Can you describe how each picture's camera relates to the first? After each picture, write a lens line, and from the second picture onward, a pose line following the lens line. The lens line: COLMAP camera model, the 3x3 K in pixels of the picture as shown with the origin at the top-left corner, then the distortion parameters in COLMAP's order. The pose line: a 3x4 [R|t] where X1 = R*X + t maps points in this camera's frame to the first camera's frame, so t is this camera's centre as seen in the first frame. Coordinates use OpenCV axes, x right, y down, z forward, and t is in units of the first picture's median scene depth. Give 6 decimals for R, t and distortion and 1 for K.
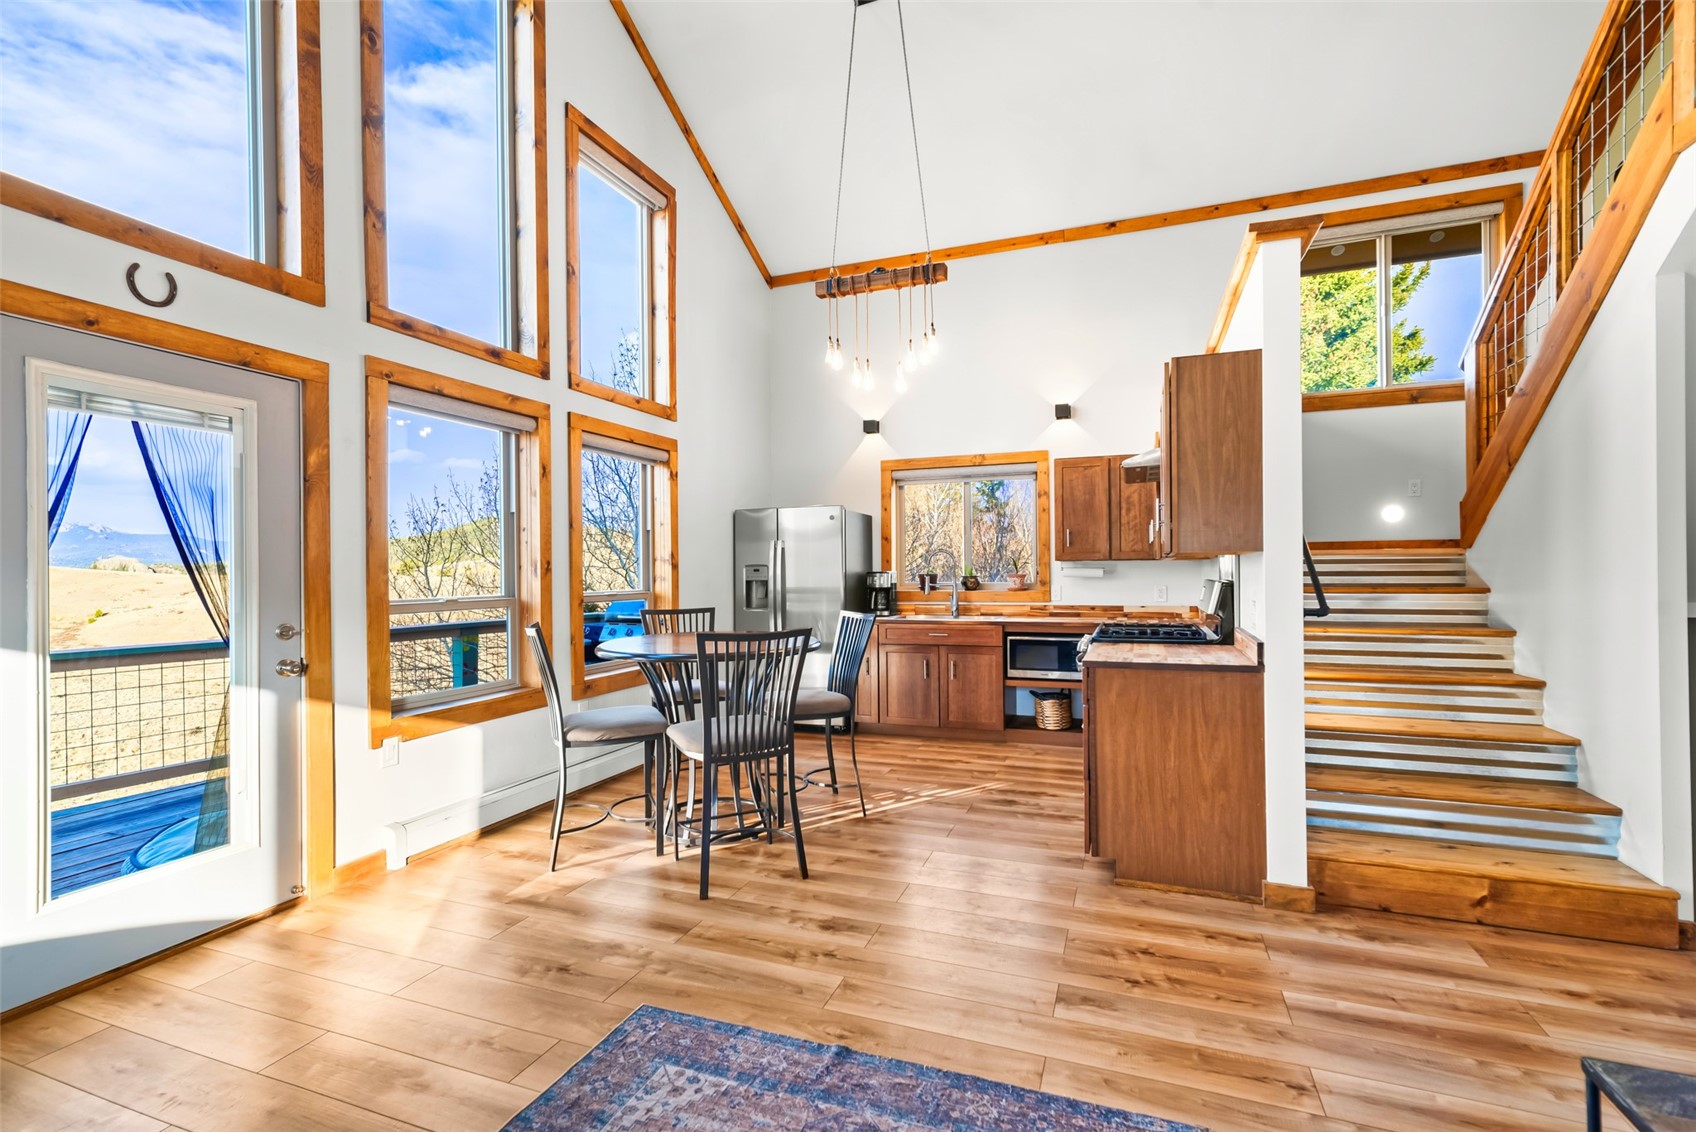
lens RADIAL K [[730.3, 0, 855.8], [0, 730.3, 567.2], [0, 0, 1]] dist [0.004439, 0.001068]
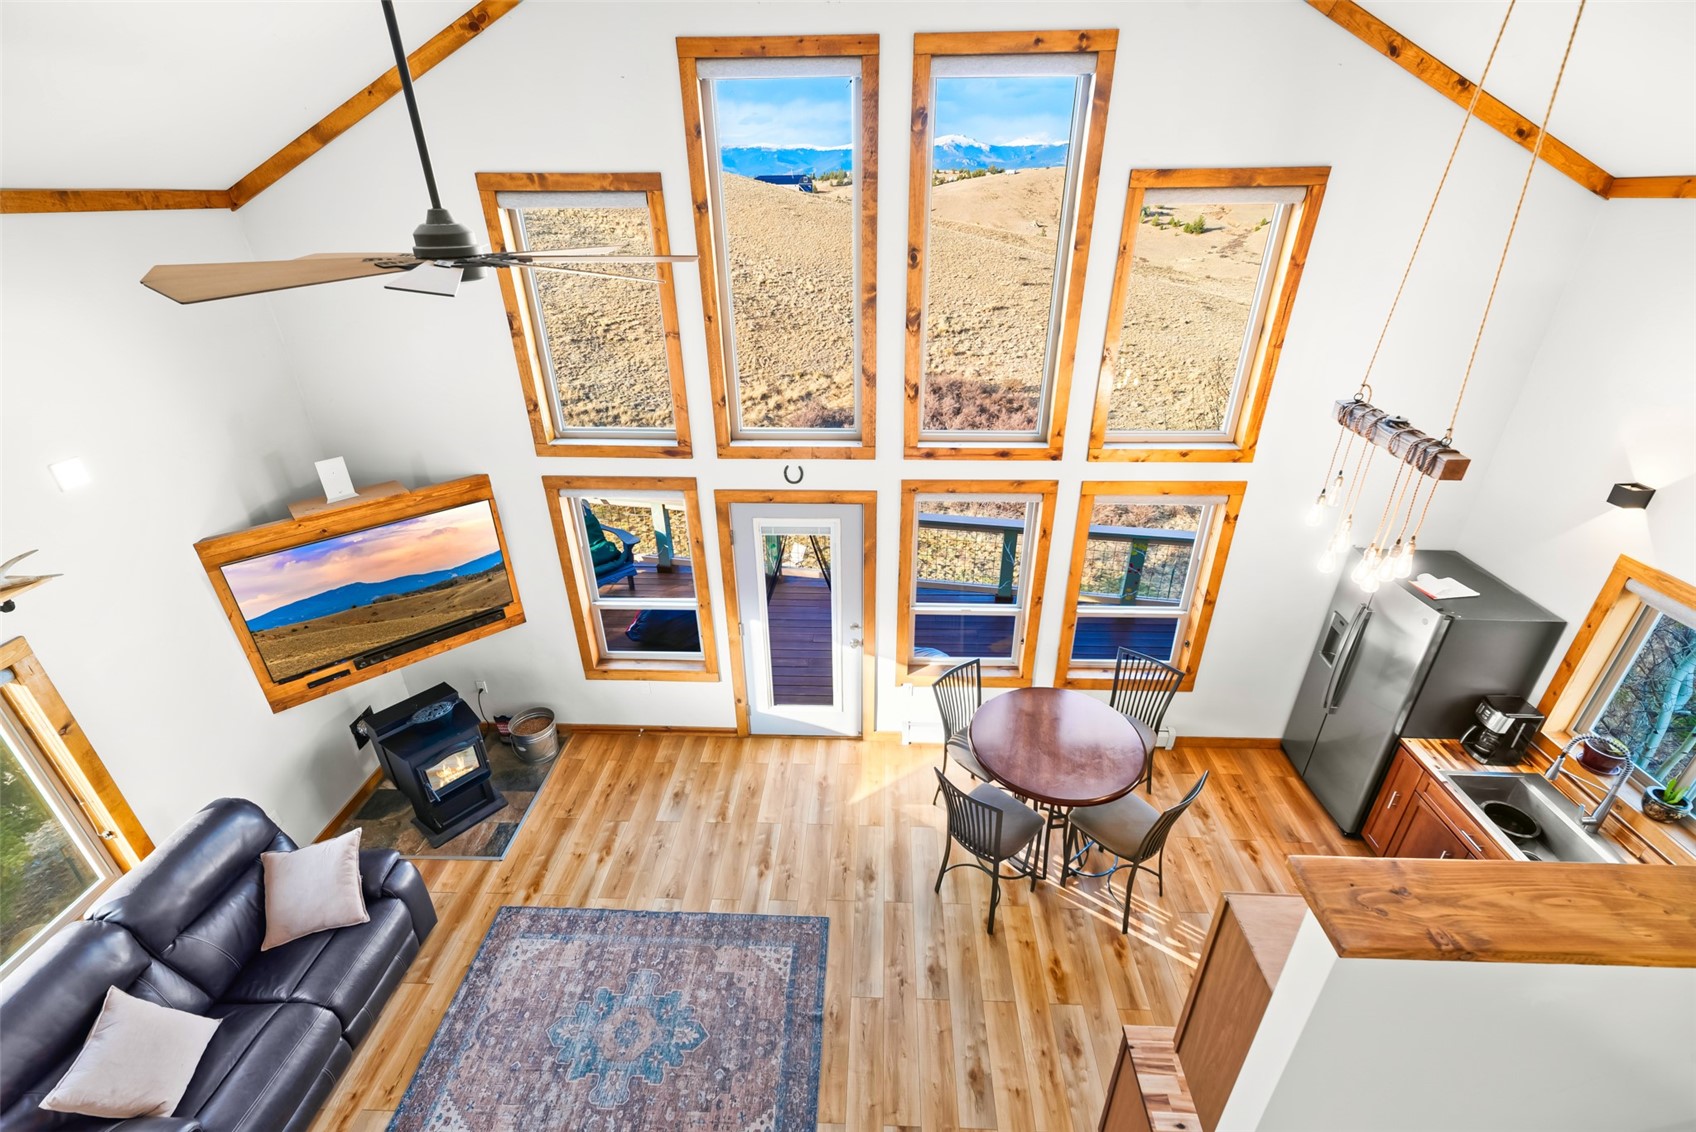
lens RADIAL K [[730.3, 0, 850.8], [0, 730.3, 587.1], [0, 0, 1]] dist [0.004439, 0.001068]
pose [[0.319417, 0.469555, -0.823099, 0.735938], [0.007732, 0.867280, 0.497760, -0.924424], [0.947583, -0.165357, 0.273393, 0.458937]]
